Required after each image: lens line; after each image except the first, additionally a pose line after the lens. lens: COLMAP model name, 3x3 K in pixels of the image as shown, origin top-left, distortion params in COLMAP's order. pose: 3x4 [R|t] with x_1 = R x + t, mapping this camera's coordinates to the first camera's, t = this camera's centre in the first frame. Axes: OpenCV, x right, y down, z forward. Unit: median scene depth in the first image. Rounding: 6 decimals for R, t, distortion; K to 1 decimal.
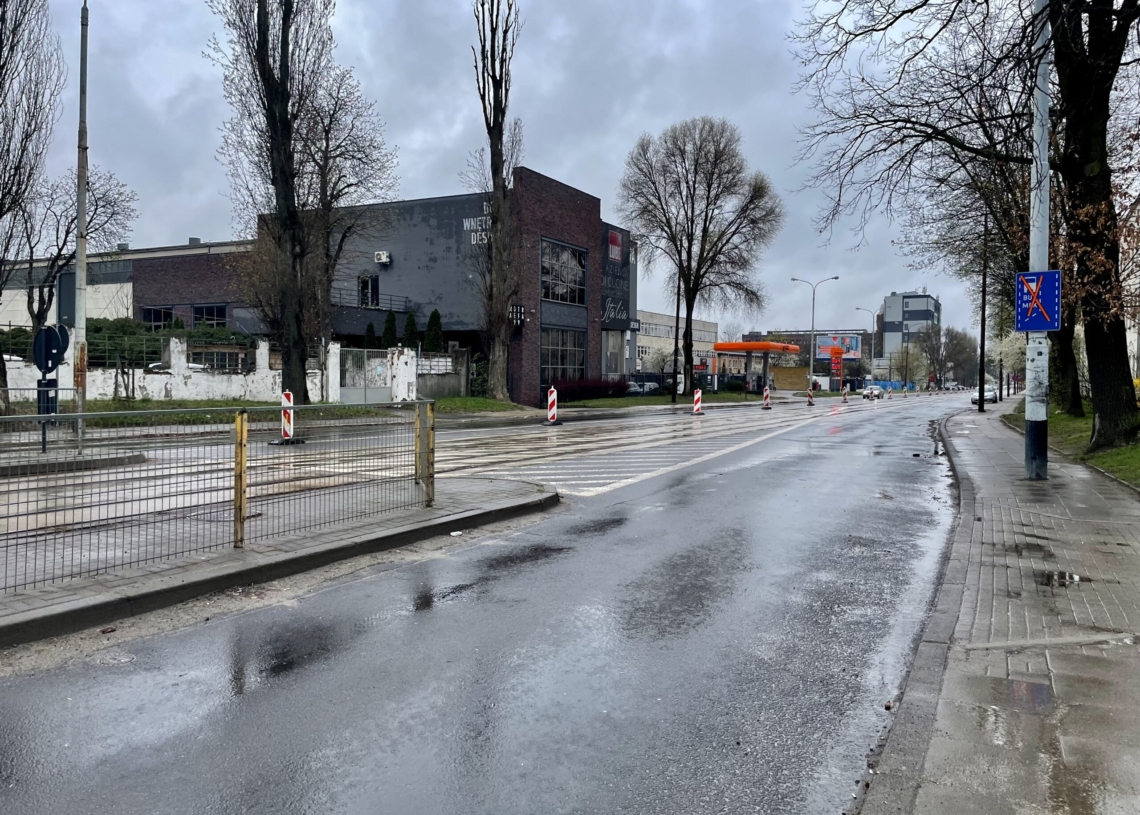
lens RADIAL K [[872.9, 0, 566.6], [0, 872.9, 407.5], [0, 0, 1]] dist [0.055774, -0.077466]
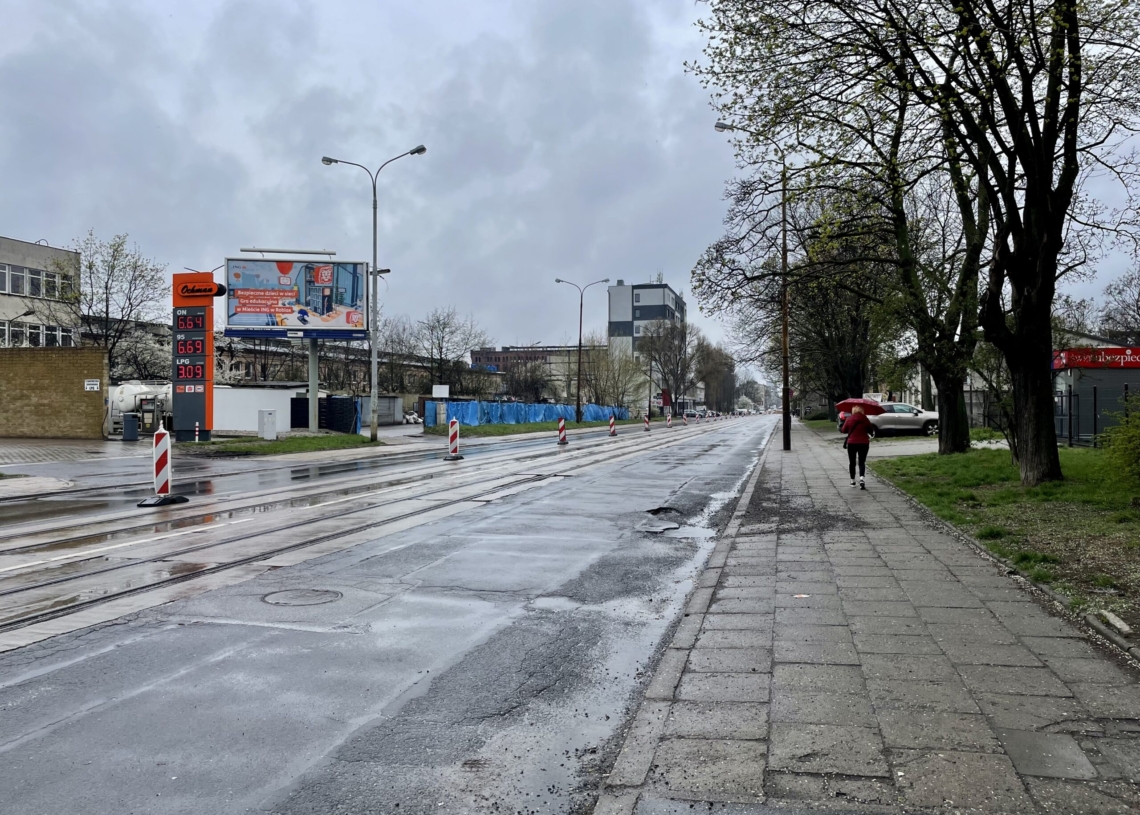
lens RADIAL K [[872.9, 0, 577.7], [0, 872.9, 405.2], [0, 0, 1]] dist [0.055774, -0.077466]
pose [[0.968378, -0.008243, 0.249350, 0.164264], [0.016760, 0.999346, -0.032057, -0.008242], [-0.248923, 0.035222, 0.967883, 0.332553]]
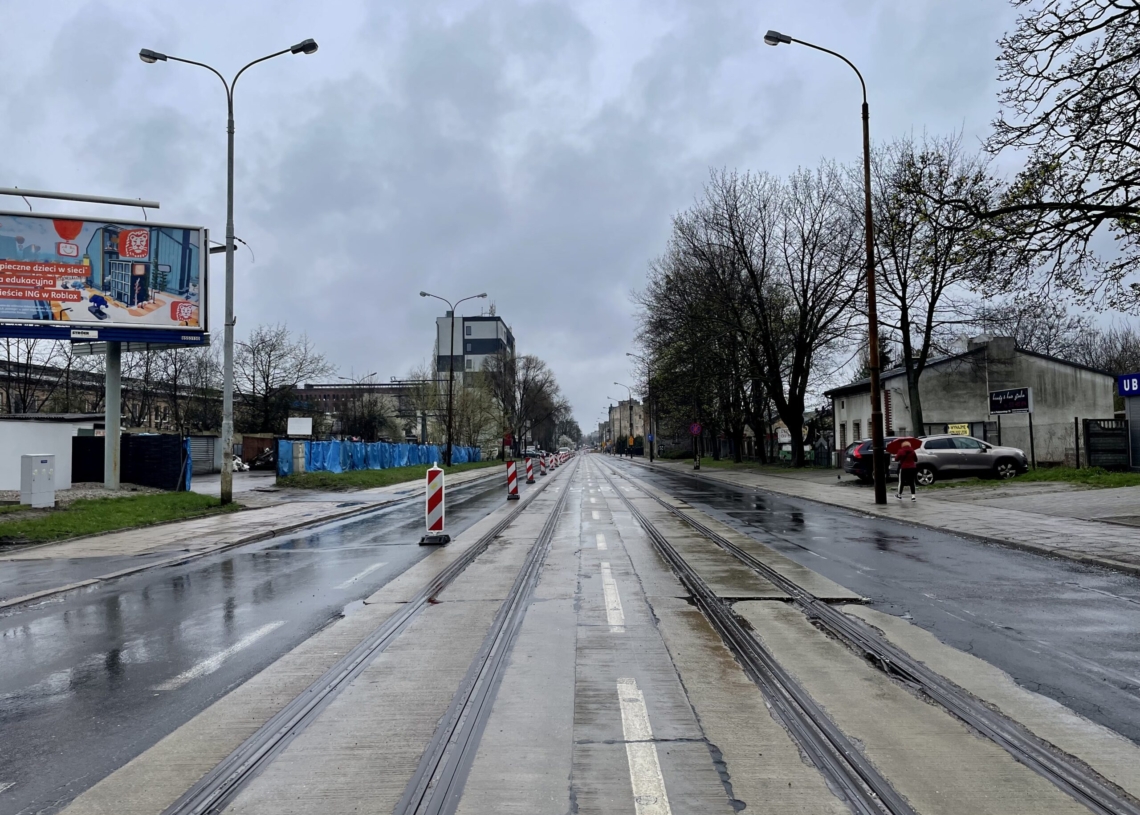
lens RADIAL K [[872.9, 0, 582.8], [0, 872.9, 407.1], [0, 0, 1]] dist [0.055774, -0.077466]
pose [[0.885612, 0.002803, 0.464418, 0.158117], [0.033856, 0.996931, -0.070579, -0.009729], [-0.463190, 0.078229, 0.882799, 0.384253]]
